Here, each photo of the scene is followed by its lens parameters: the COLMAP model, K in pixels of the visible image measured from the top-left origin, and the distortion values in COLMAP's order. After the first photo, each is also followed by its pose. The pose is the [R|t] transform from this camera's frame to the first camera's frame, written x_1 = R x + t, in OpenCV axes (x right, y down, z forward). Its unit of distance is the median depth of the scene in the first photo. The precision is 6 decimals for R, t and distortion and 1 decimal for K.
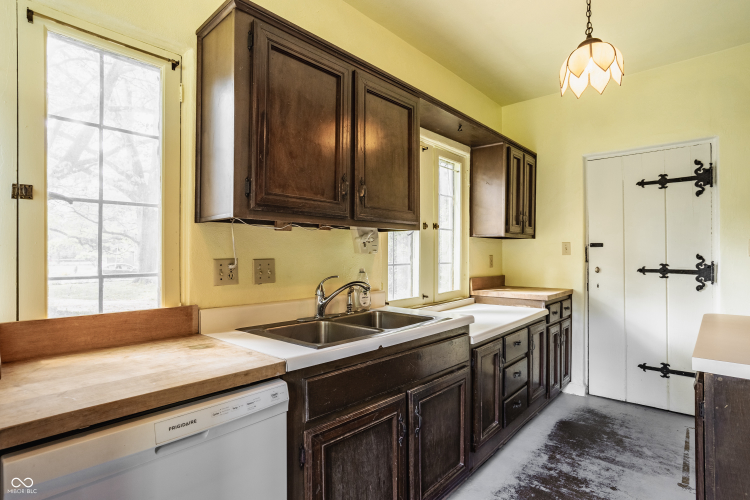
lens RADIAL K [[391.0, 0, 374.9], [0, 391.0, 253.5], [0, 0, 1]] dist [-0.004917, 0.007097]
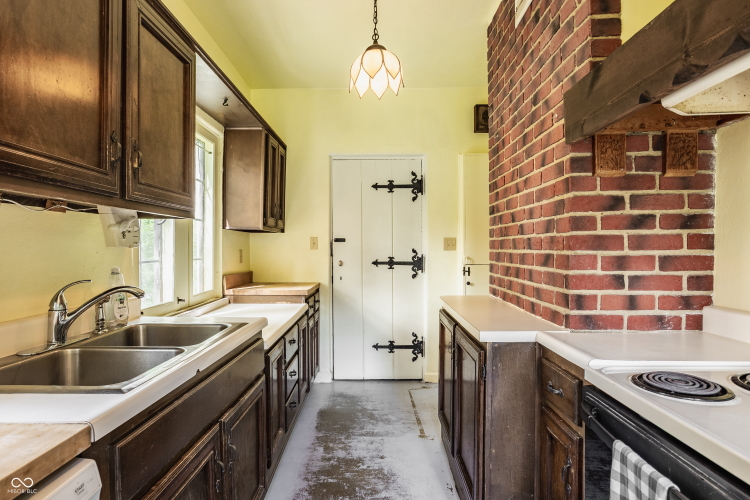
lens RADIAL K [[411.4, 0, 353.8], [0, 411.4, 258.0], [0, 0, 1]] dist [-0.037138, 0.022748]
pose [[0.773644, -0.014081, 0.633464, -0.141619], [-0.000882, 0.999728, 0.023299, 0.001547], [-0.633620, -0.018583, 0.773421, 0.121685]]
